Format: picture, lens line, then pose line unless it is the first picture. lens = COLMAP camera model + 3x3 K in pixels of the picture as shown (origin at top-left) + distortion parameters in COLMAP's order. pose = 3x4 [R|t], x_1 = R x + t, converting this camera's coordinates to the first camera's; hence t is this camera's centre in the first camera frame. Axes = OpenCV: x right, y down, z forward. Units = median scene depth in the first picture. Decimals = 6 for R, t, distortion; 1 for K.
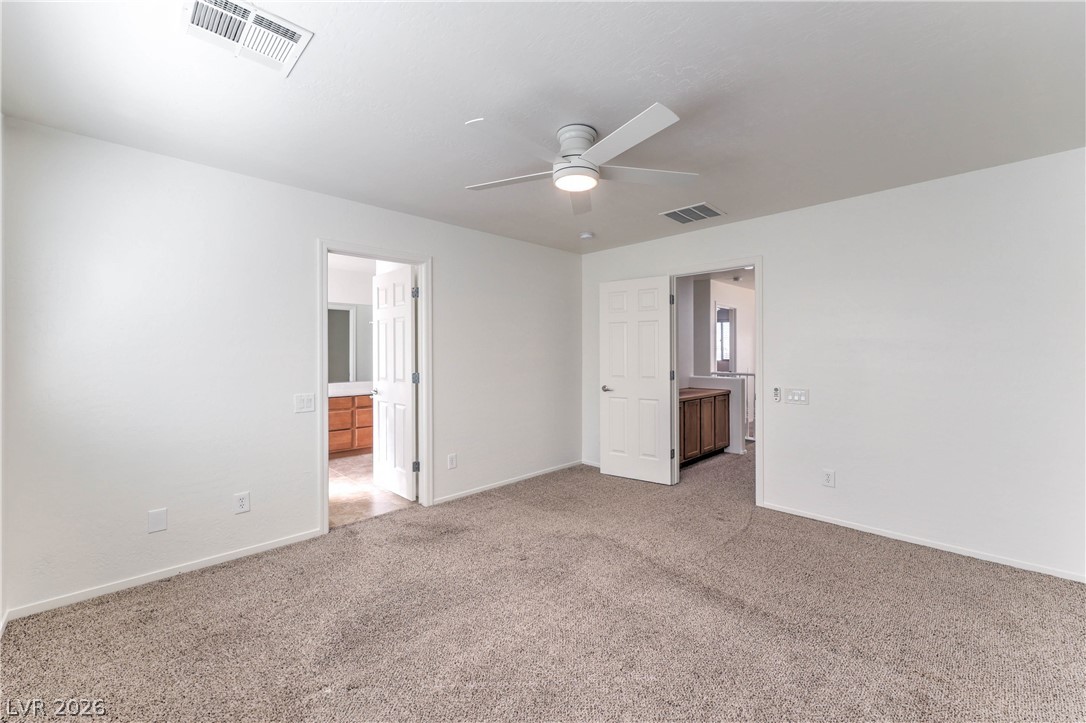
lens RADIAL K [[435.0, 0, 547.0], [0, 435.0, 355.2], [0, 0, 1]] dist [0.002465, -0.000097]
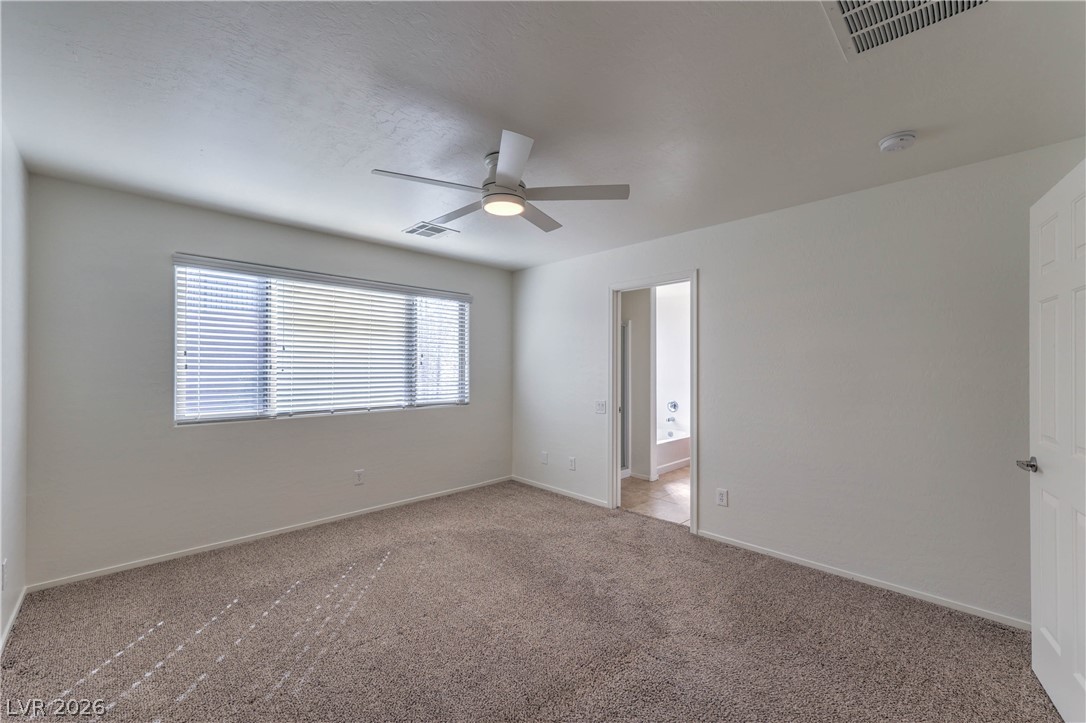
lens RADIAL K [[437.6, 0, 544.9], [0, 437.6, 364.1], [0, 0, 1]] dist [0.003284, 0.000387]
pose [[0.007899, -0.006667, -0.999947, 0.750693], [-0.018547, 0.999805, -0.006813, -0.007836], [0.999797, 0.018600, 0.007774, 0.740053]]
